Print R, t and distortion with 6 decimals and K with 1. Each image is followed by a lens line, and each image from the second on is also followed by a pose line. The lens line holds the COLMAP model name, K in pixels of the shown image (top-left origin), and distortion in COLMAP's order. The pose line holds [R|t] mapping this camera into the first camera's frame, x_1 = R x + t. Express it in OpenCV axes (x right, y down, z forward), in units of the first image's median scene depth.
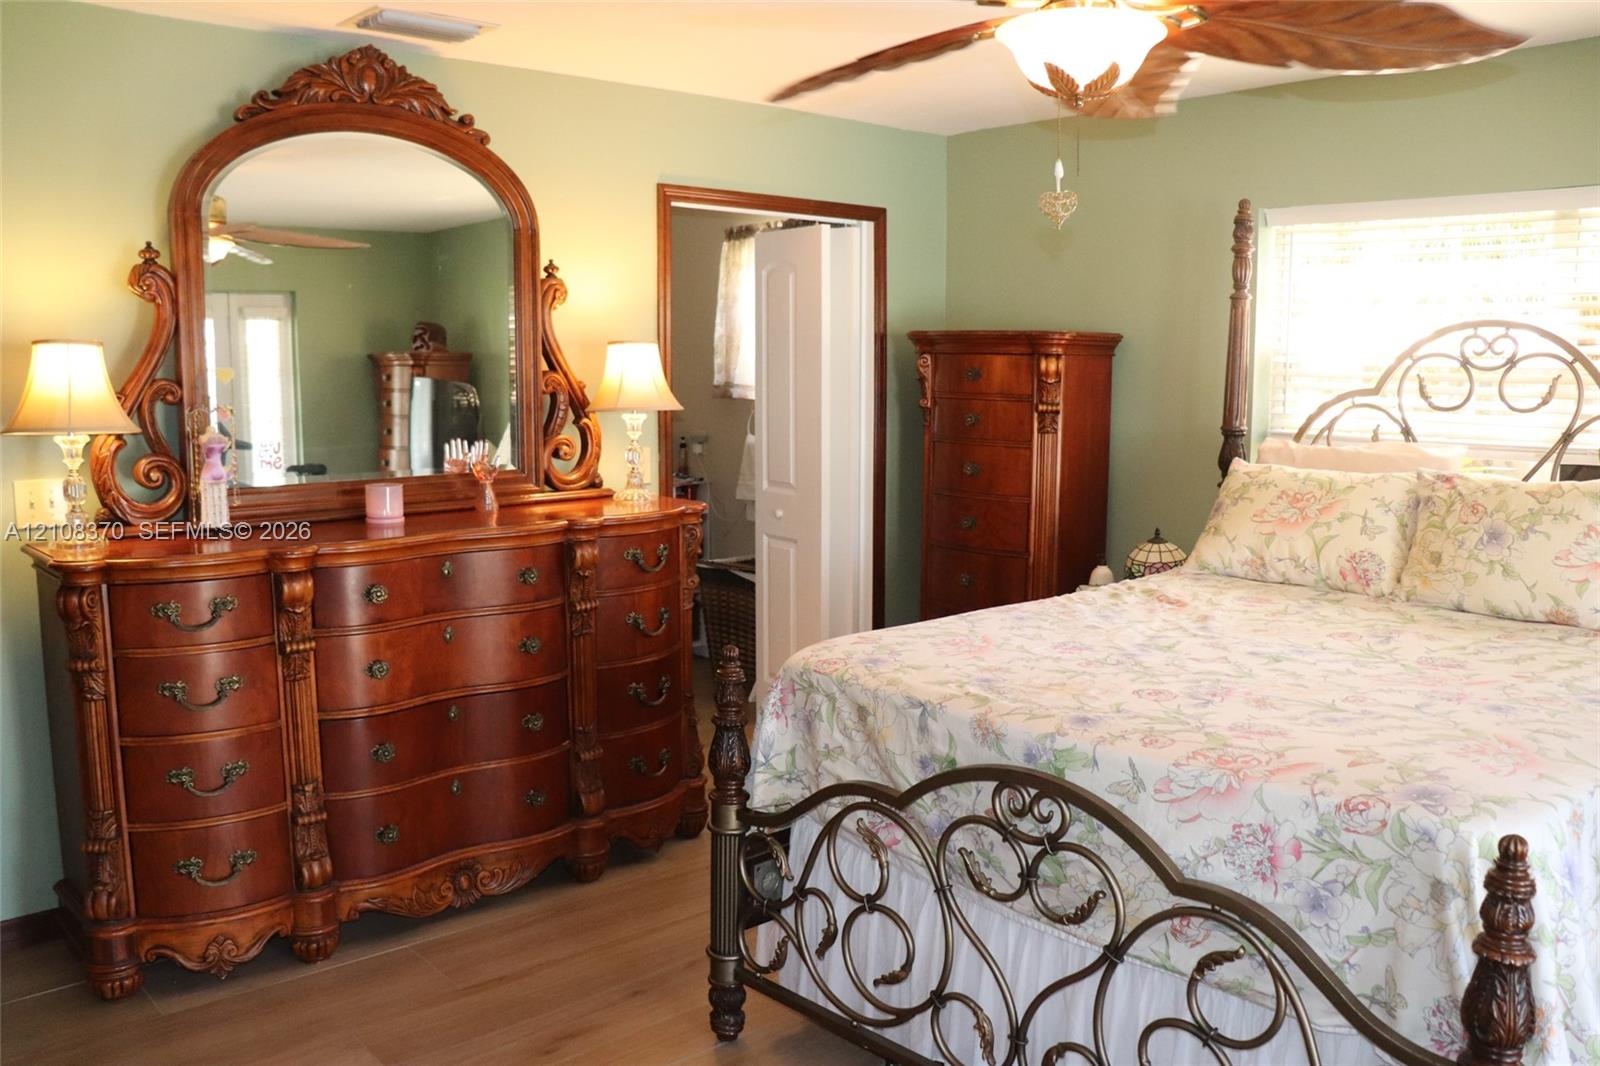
lens RADIAL K [[1332.2, 0, 800.0], [0, 1332.2, 533.0], [0, 0, 1]] dist [-0.177873, 0.153072]
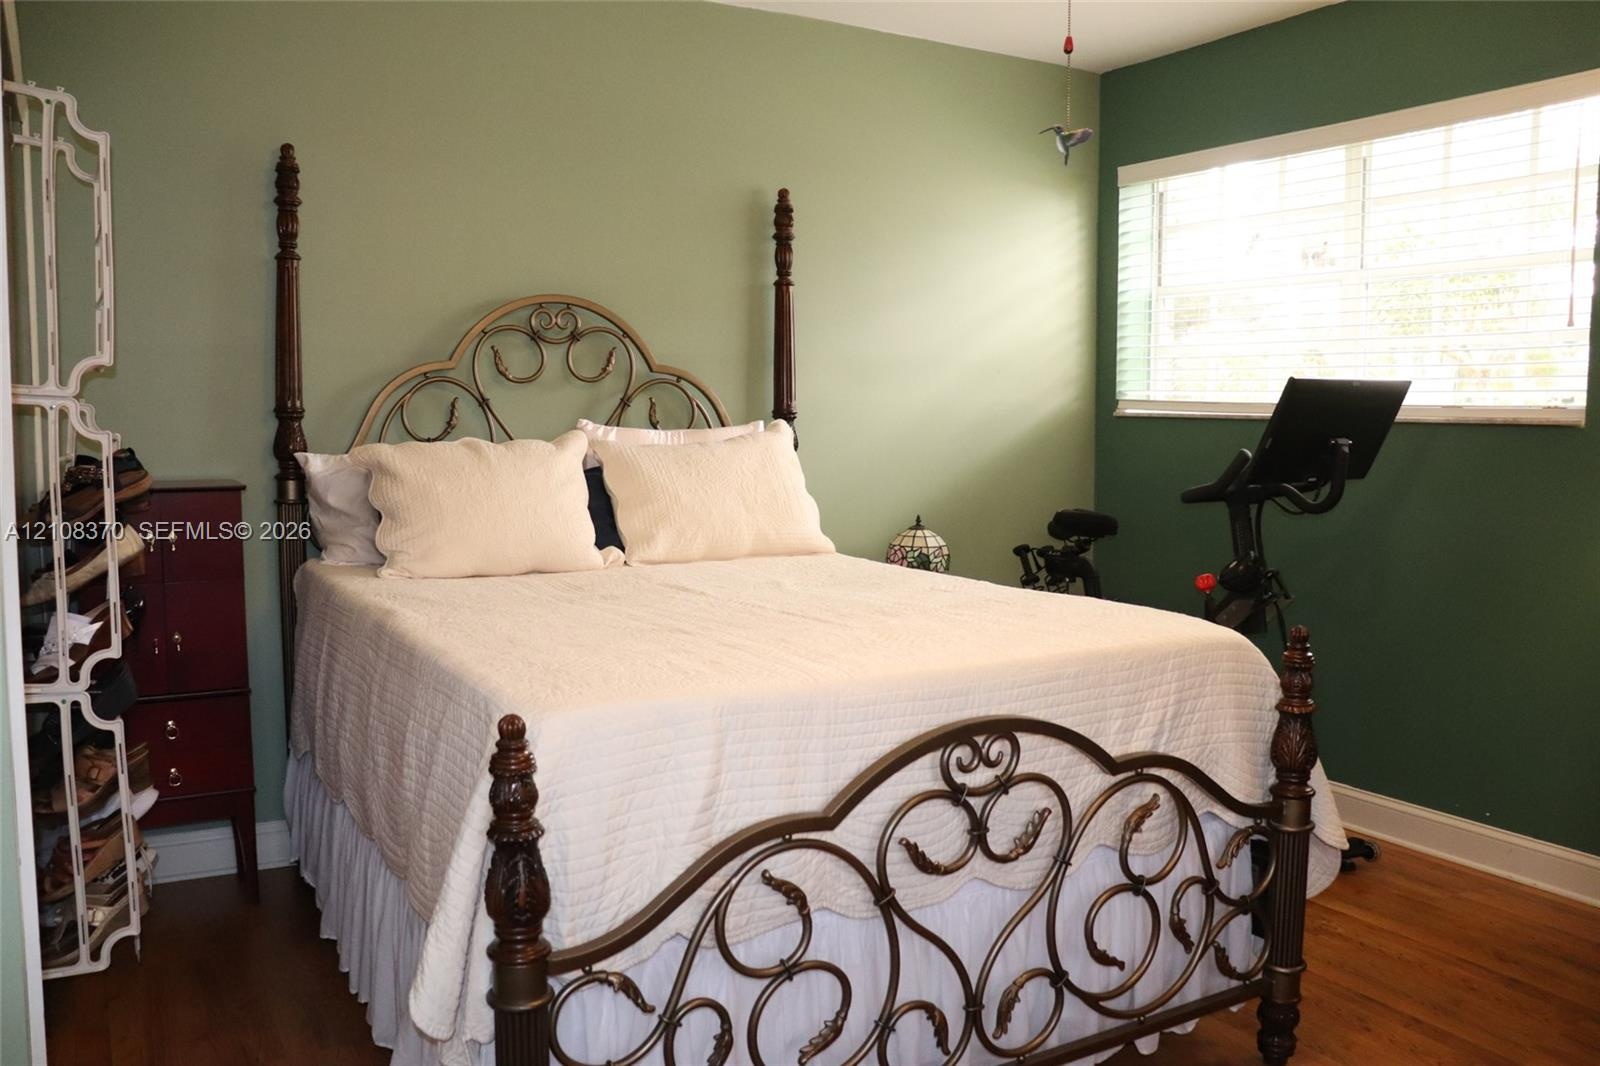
lens RADIAL K [[1332.2, 0, 800.0], [0, 1332.2, 533.0], [0, 0, 1]] dist [-0.177873, 0.153072]
pose [[0.221884, -0.092006, 0.970722, -0.605096], [0.112126, 0.991342, 0.068331, -0.028419], [-0.968605, 0.093682, 0.230280, 0.689923]]
